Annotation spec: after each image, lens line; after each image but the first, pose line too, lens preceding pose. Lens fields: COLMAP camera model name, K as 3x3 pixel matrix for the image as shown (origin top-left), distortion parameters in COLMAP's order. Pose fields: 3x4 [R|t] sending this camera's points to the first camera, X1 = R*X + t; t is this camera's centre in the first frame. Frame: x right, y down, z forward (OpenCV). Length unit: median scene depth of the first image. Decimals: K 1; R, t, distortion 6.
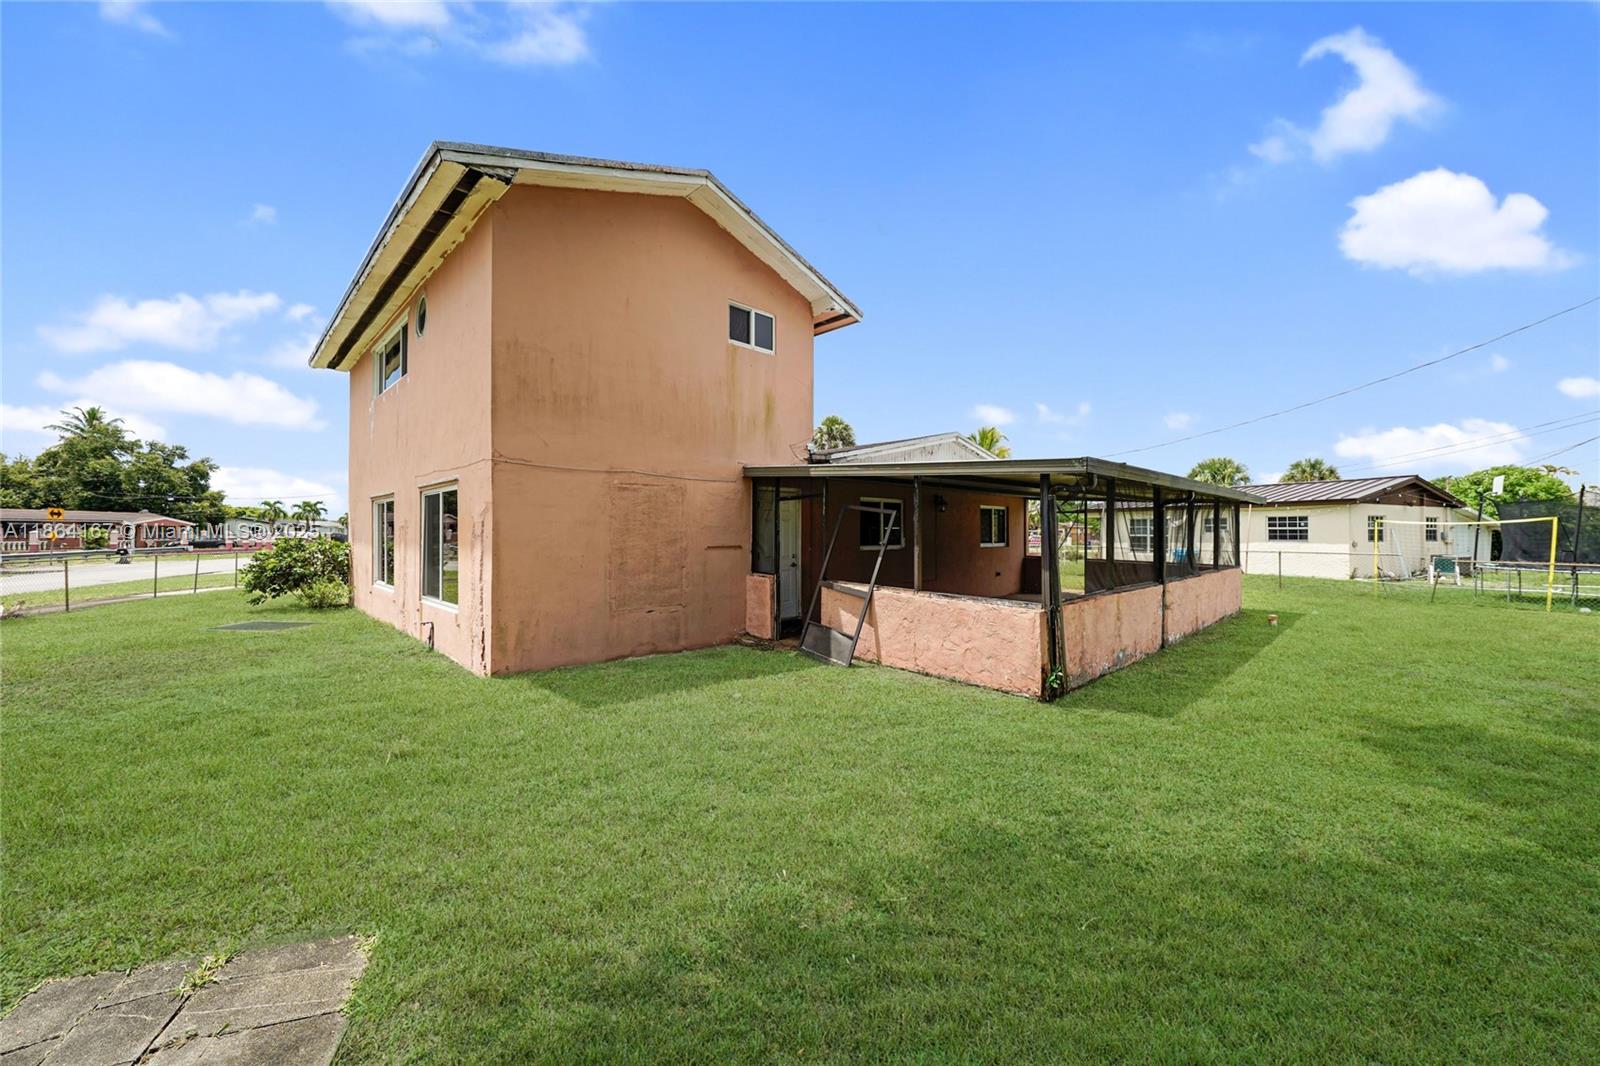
lens RADIAL K [[661.2, 0, 795.7], [0, 661.2, 523.3], [0, 0, 1]] dist [0.001691, 0.004727]
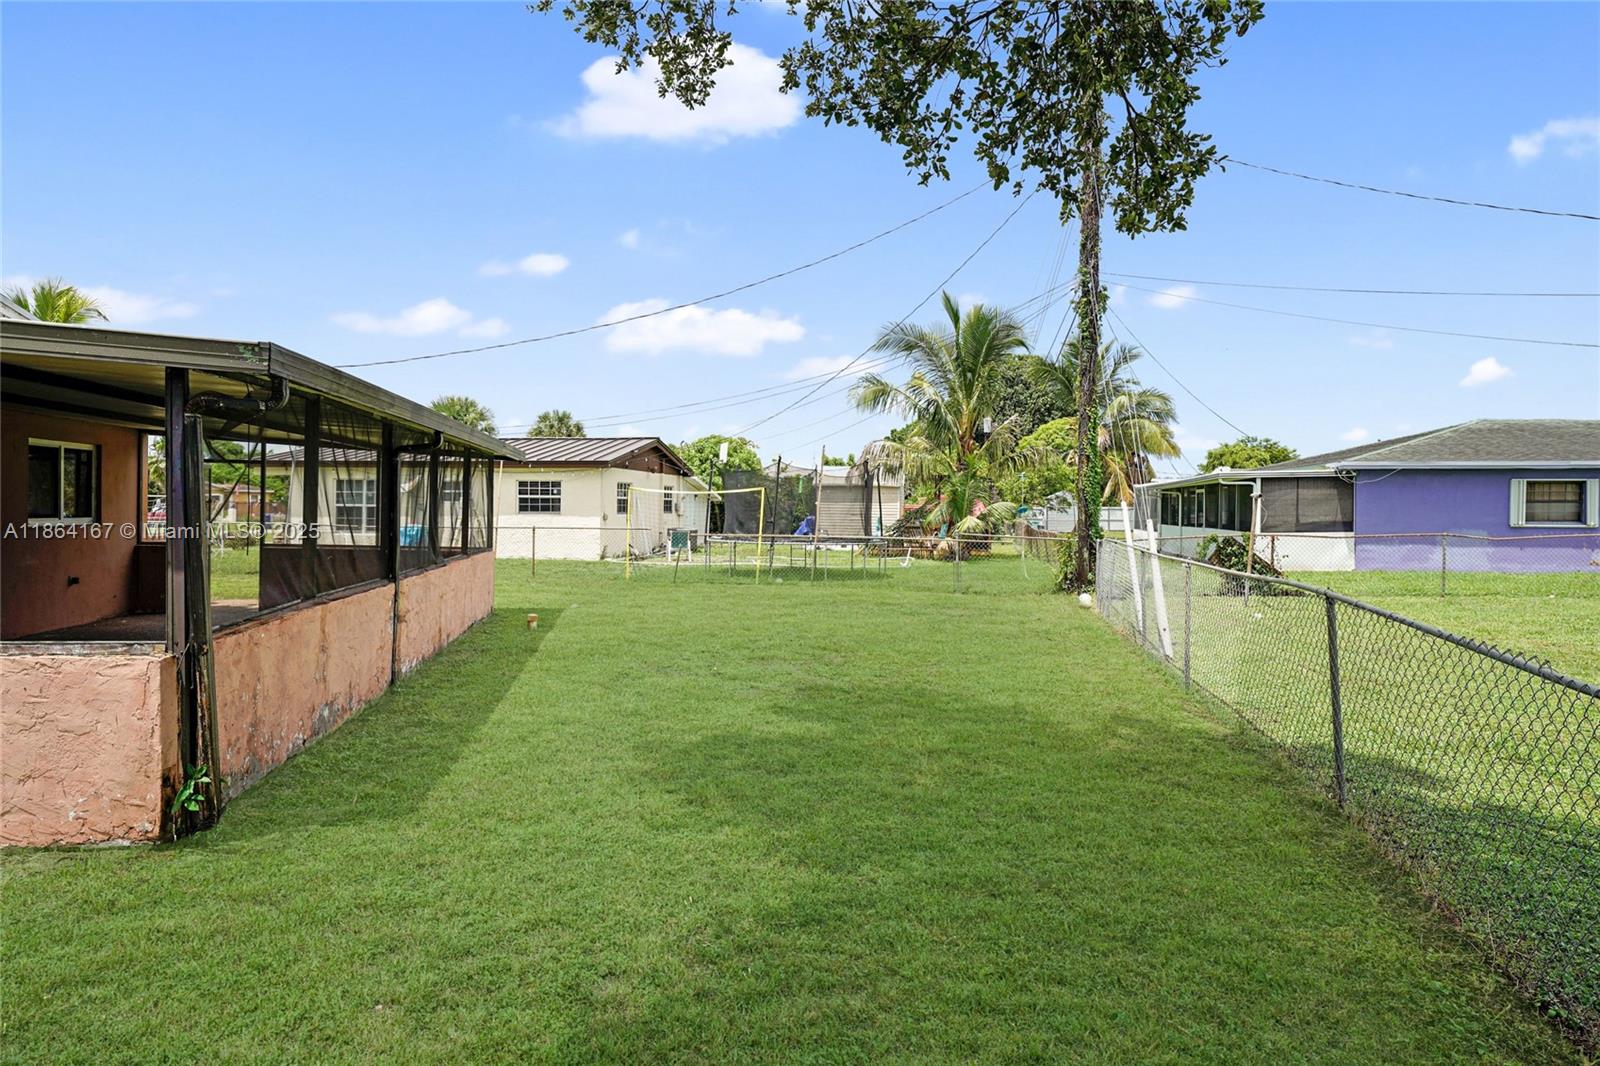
lens RADIAL K [[989.8, 0, 798.9], [0, 989.8, 499.7], [0, 0, 1]] dist [0.025913, 0.000220]
pose [[0.615654, 0.006569, 0.787989, 0.044929], [-0.014781, 0.999886, 0.003212, 0.005474], [-0.787878, -0.013625, 0.615680, 0.105834]]
